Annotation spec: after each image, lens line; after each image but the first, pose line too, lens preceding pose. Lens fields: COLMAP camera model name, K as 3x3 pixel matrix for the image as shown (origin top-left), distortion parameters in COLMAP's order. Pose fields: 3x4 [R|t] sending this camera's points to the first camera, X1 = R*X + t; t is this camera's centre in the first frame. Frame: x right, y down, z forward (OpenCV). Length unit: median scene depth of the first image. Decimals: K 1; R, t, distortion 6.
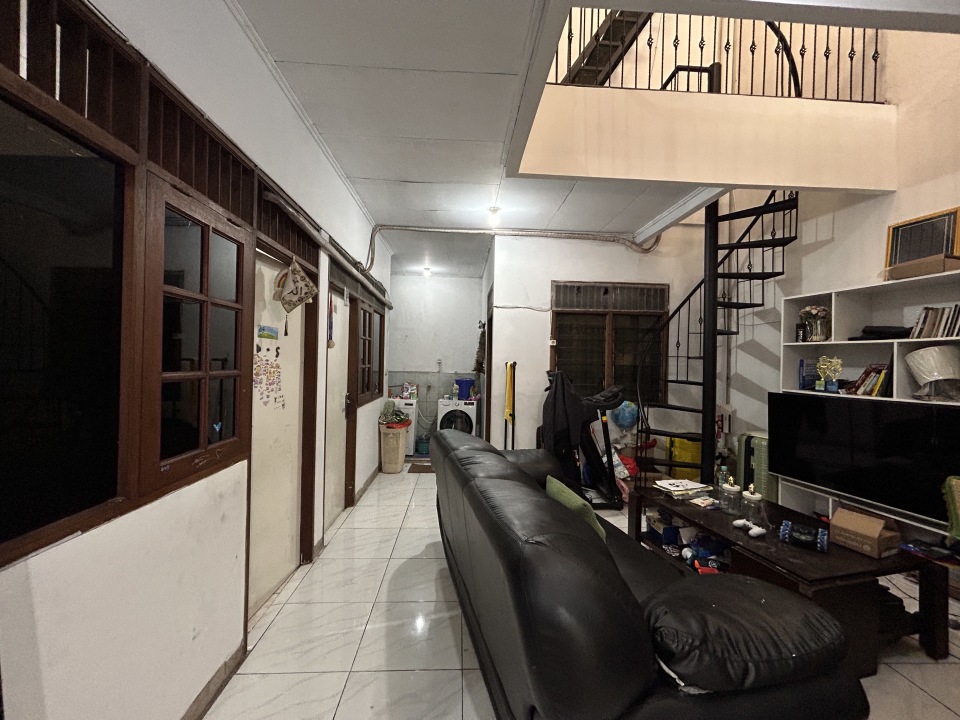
lens RADIAL K [[391.2, 0, 478.1], [0, 391.2, 358.2], [0, 0, 1]] dist [-0.000915, 0.000985]
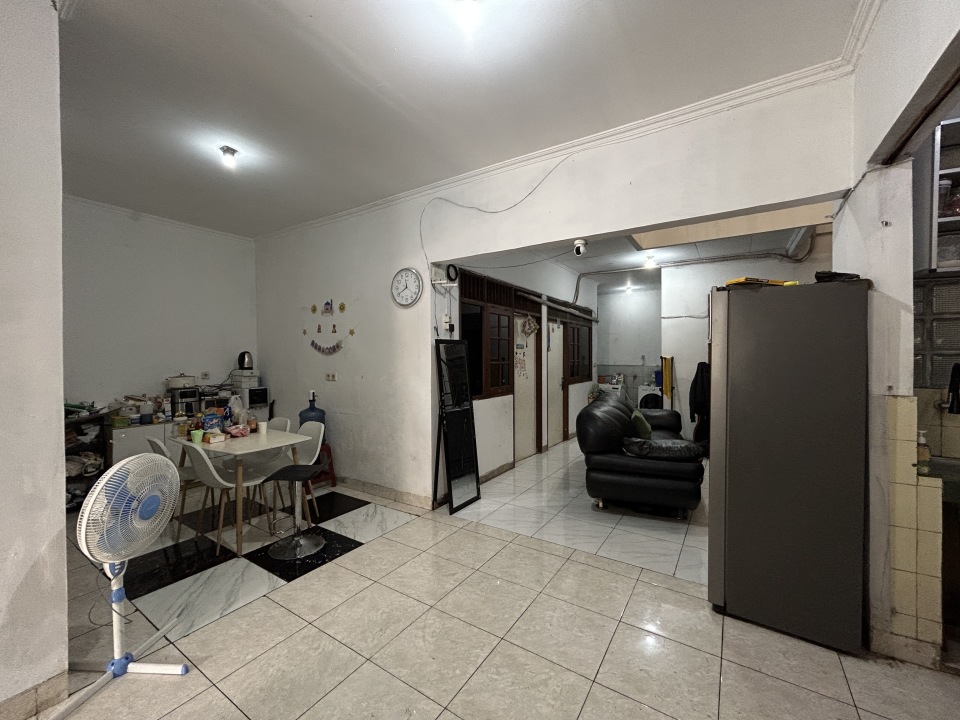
lens RADIAL K [[391.2, 0, 478.8], [0, 391.2, 354.6], [0, 0, 1]] dist [-0.000915, 0.000985]
pose [[0.807408, -0.025289, -0.589451, 0.414624], [0.023480, 0.999667, -0.010727, 0.002247], [0.589526, -0.005179, 0.807733, -0.668825]]
